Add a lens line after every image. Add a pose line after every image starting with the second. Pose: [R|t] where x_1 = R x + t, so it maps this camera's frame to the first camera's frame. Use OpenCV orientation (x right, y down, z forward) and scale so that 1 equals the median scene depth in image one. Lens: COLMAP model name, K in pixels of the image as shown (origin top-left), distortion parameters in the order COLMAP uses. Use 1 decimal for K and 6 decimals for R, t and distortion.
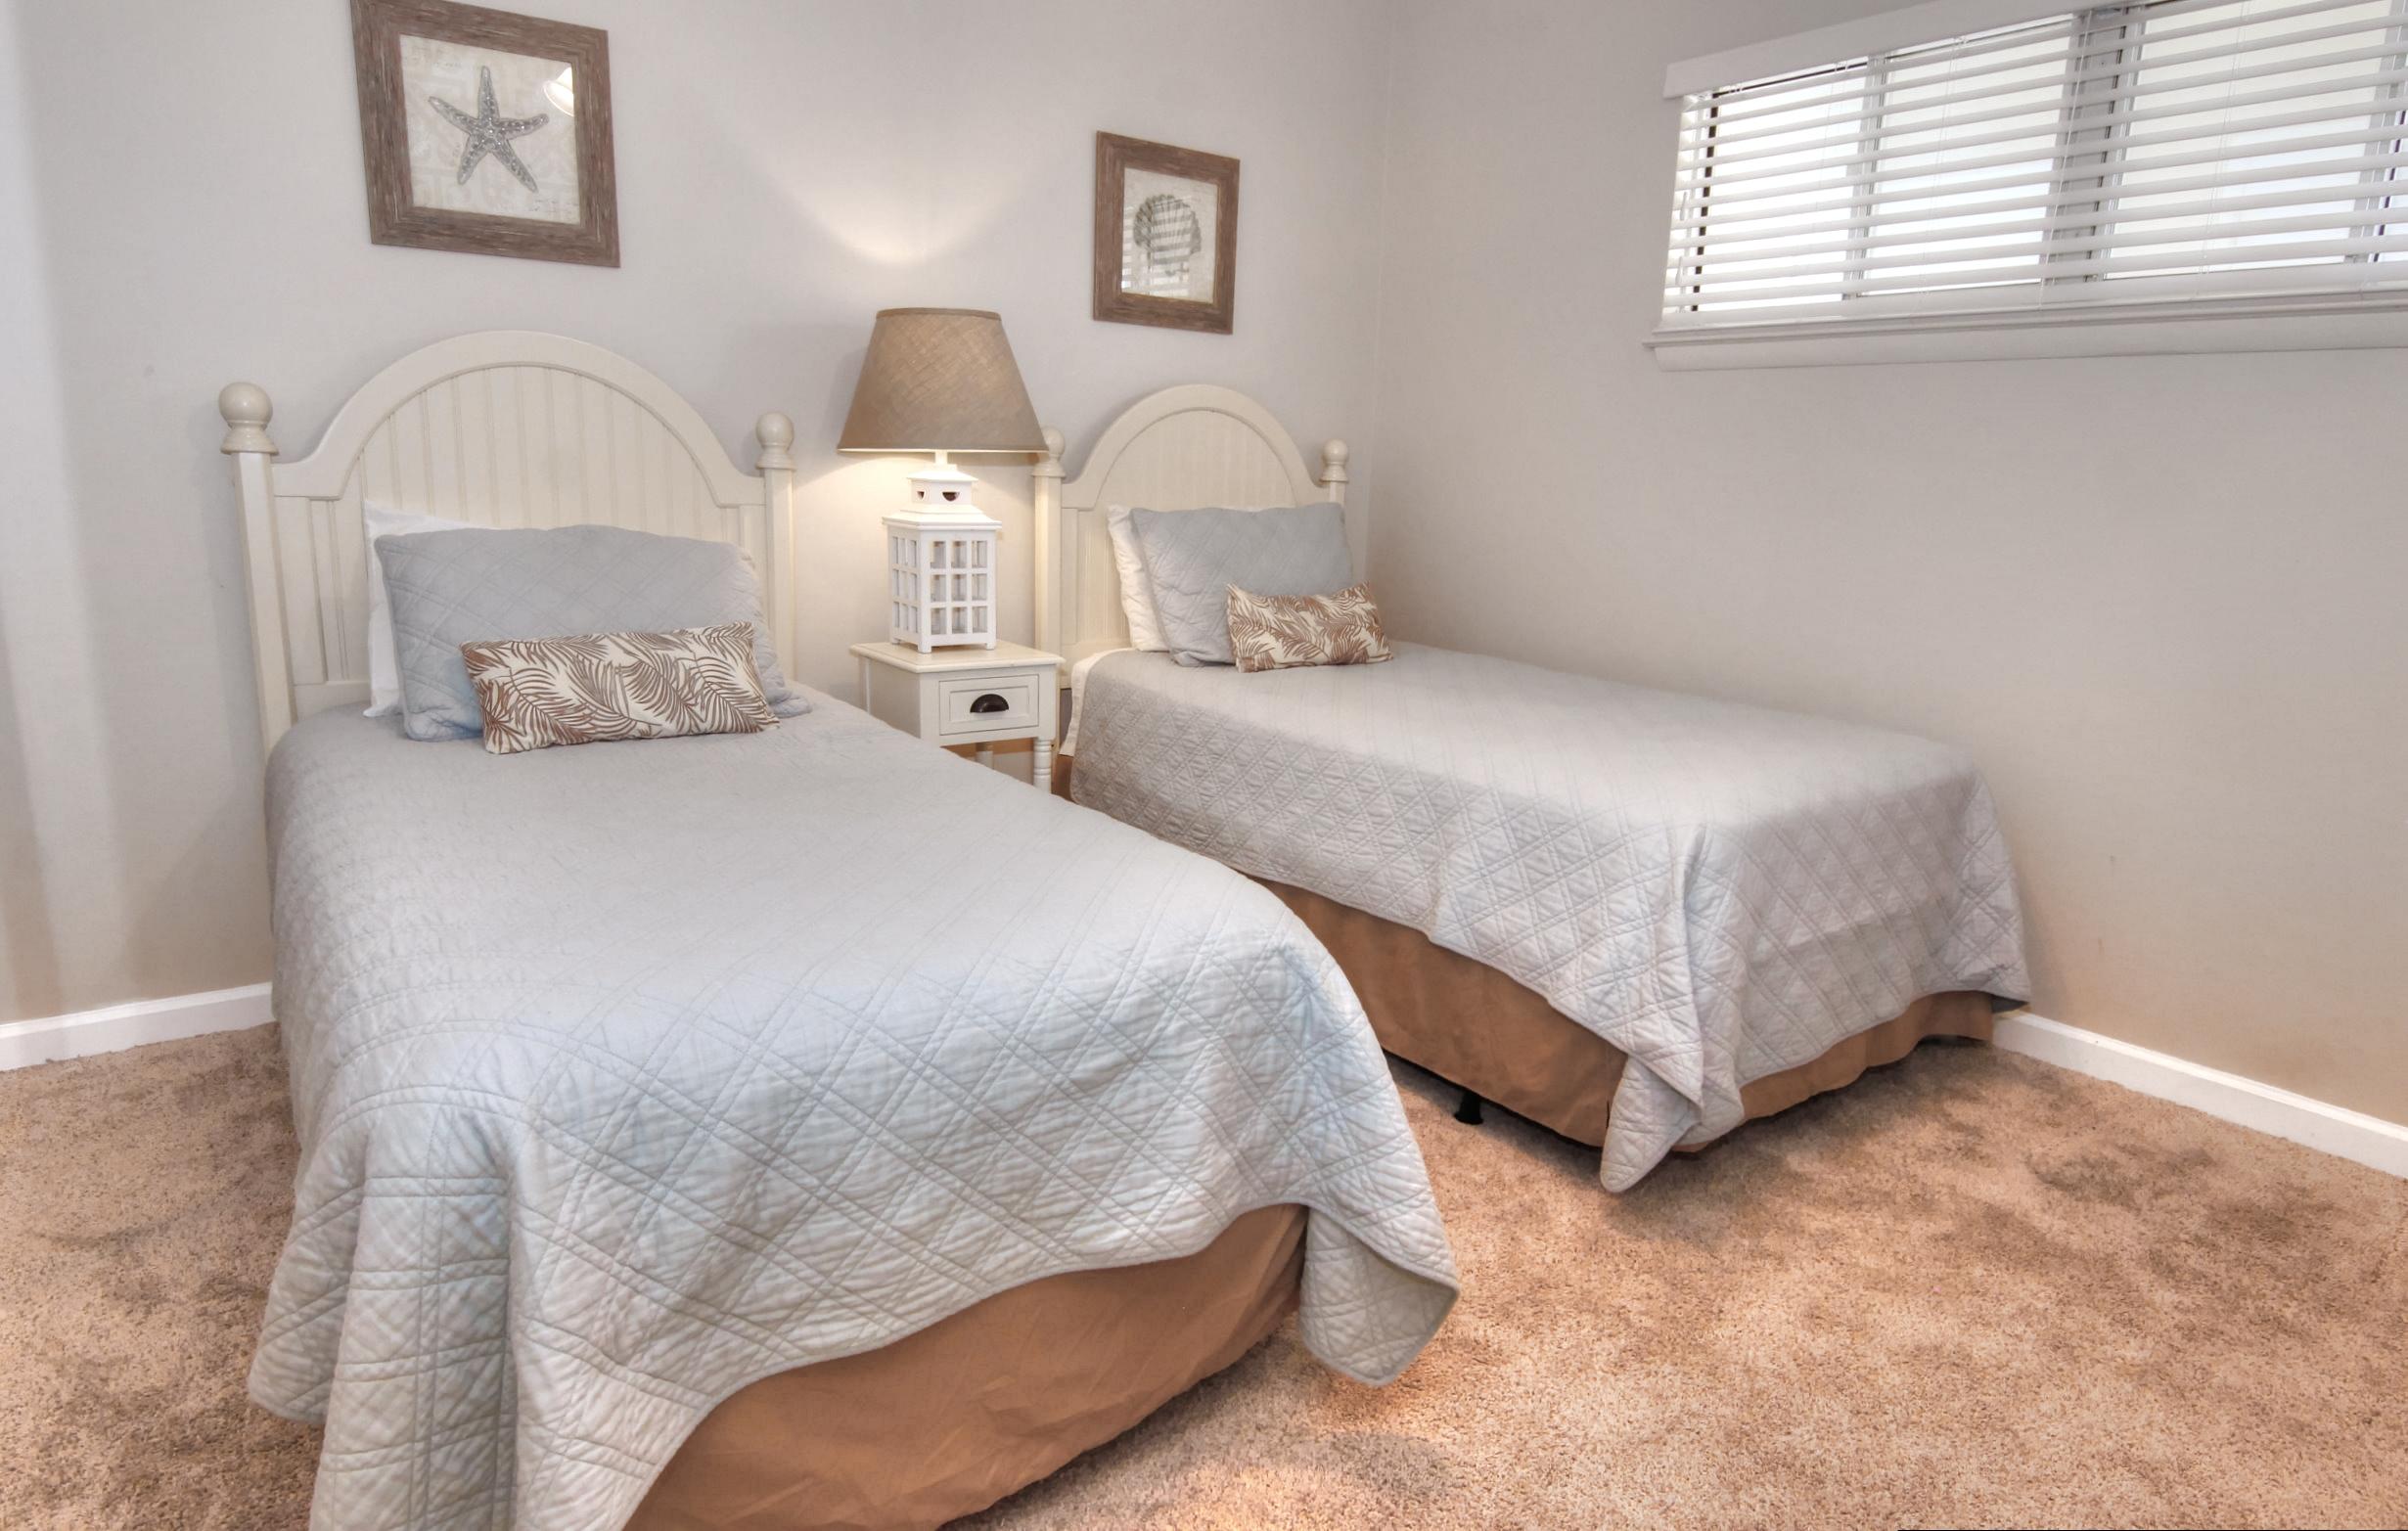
lens RADIAL K [[1370.3, 0, 1206.4], [0, 1370.3, 765.6], [0, 0, 1]] dist [-0.004580, -0.002259]
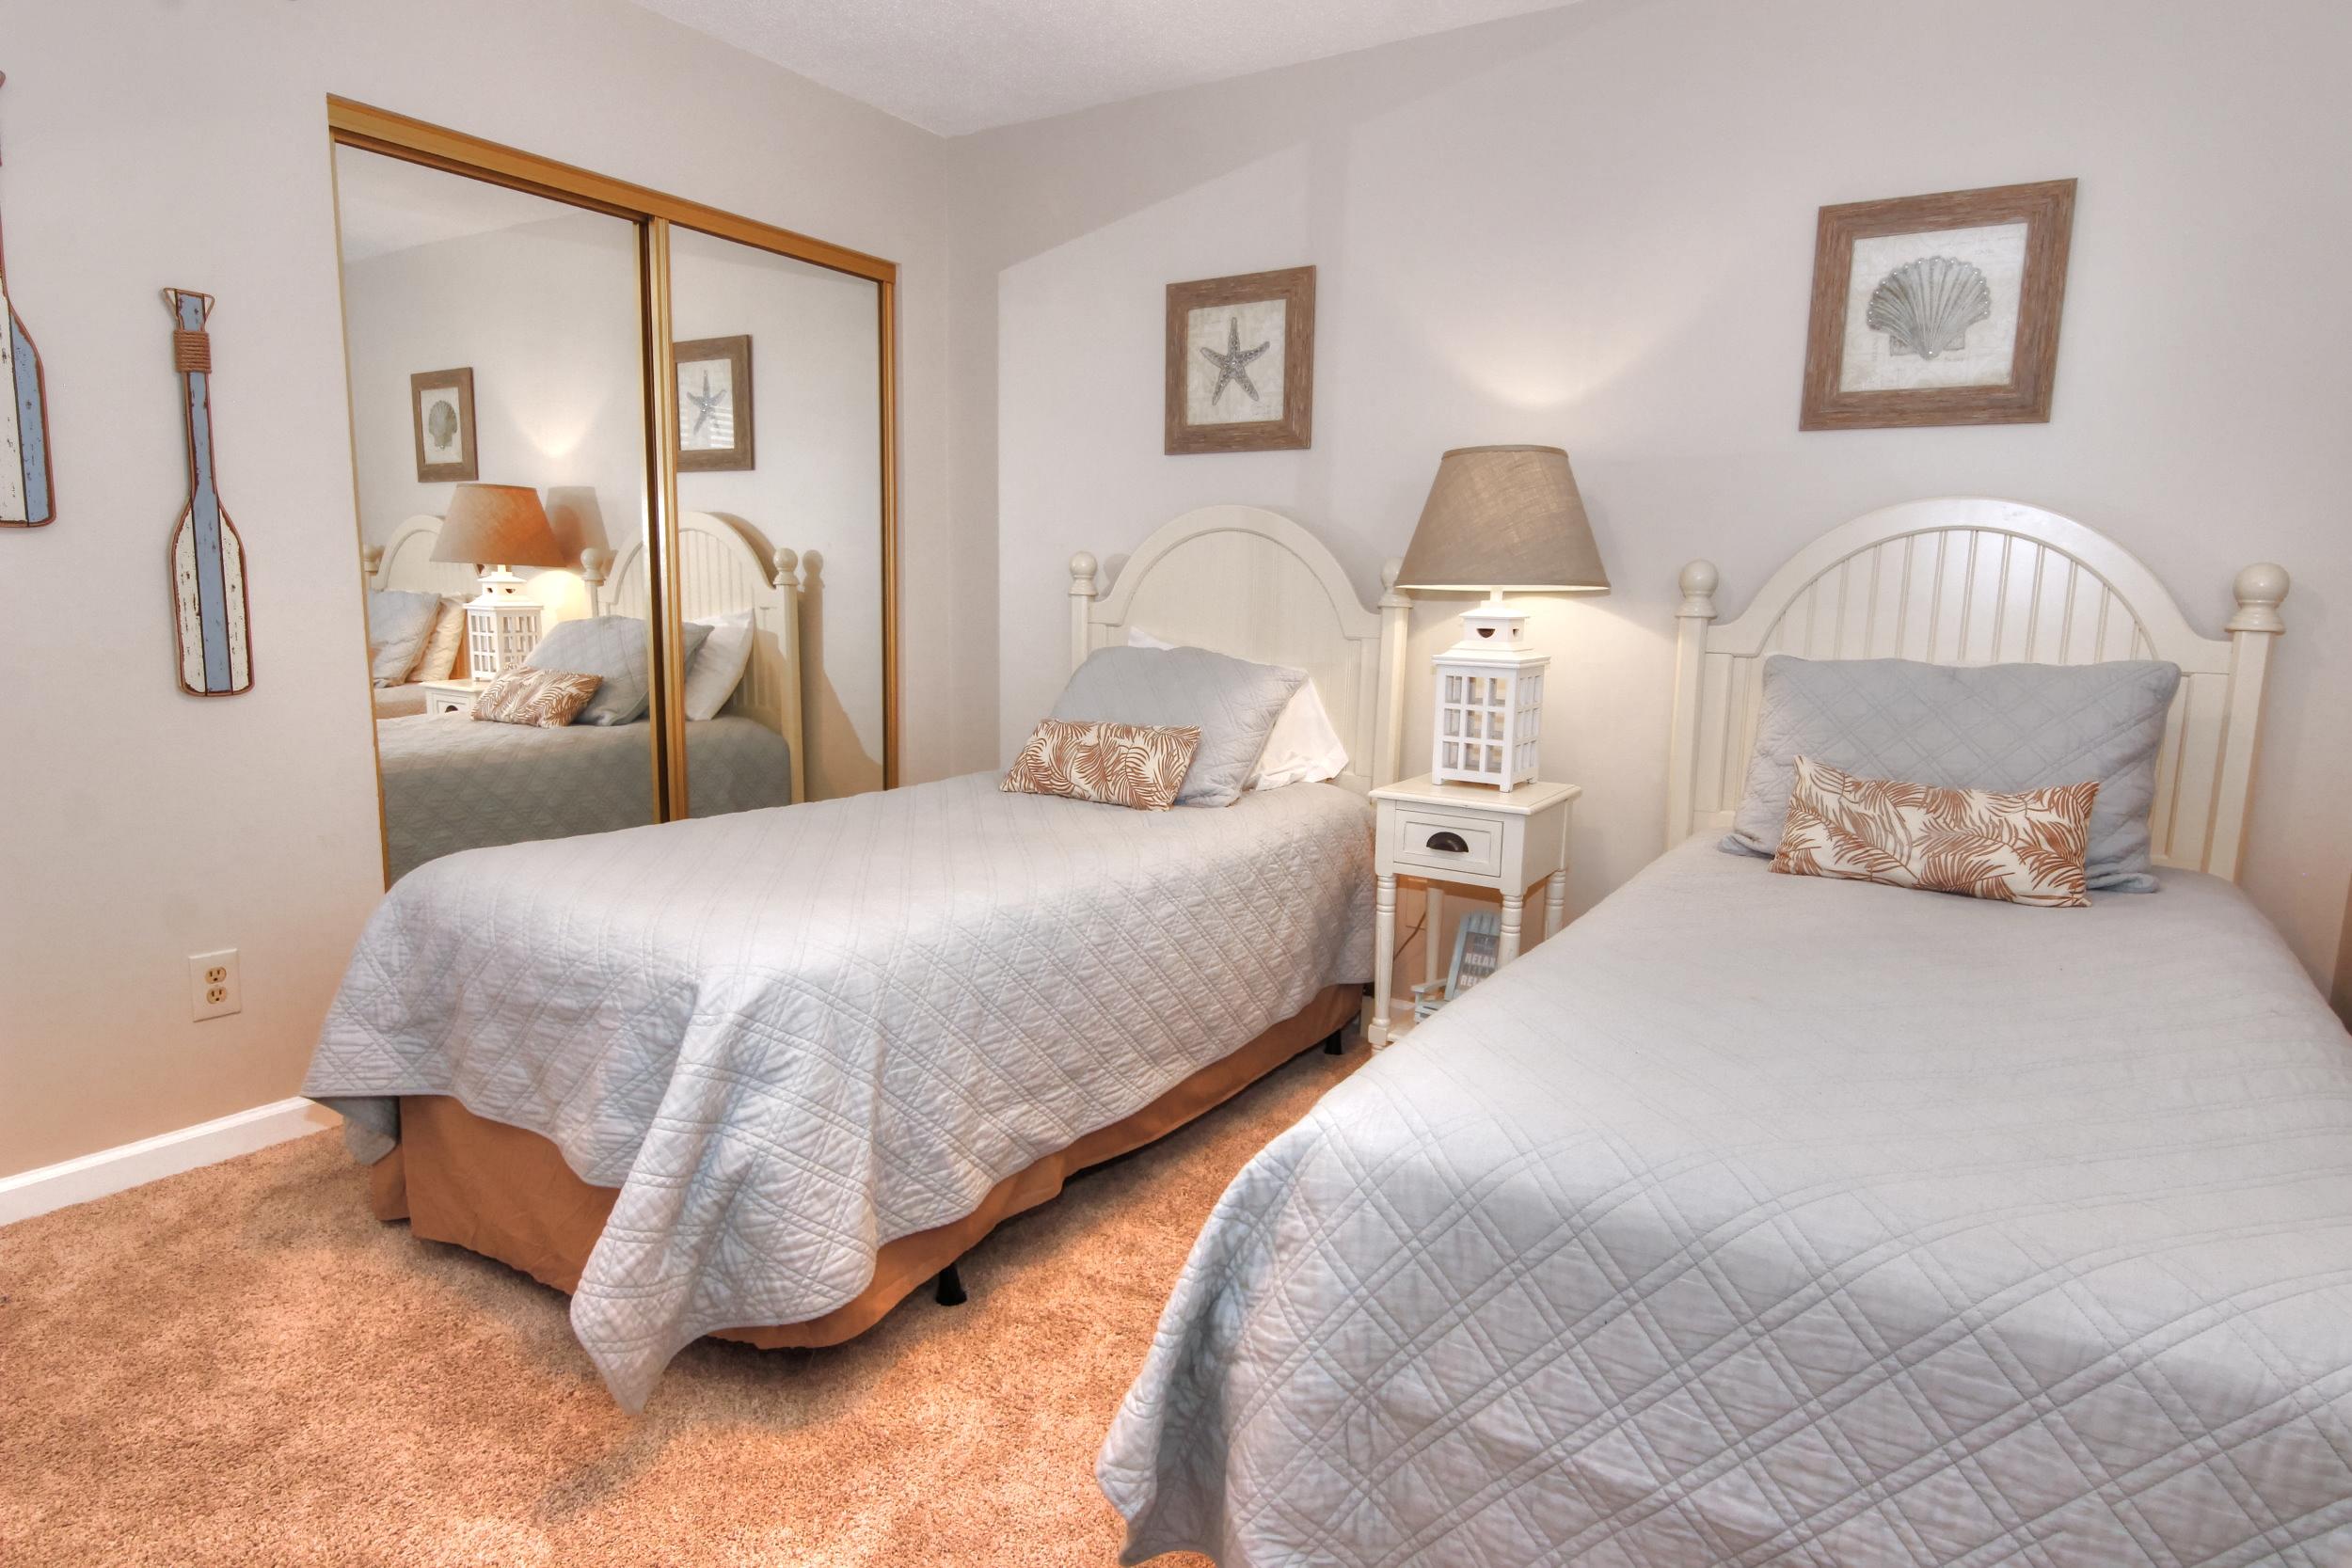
lens RADIAL K [[1278.2, 0, 1177.6], [0, 1278.2, 772.9], [0, 0, 1]] dist [0.000580, 0.000277]
pose [[0.366127, 0.111144, -0.923904, 0.596574], [-0.211036, 0.976891, 0.033889, -0.082649], [0.906320, 0.182569, 0.381121, 0.467824]]
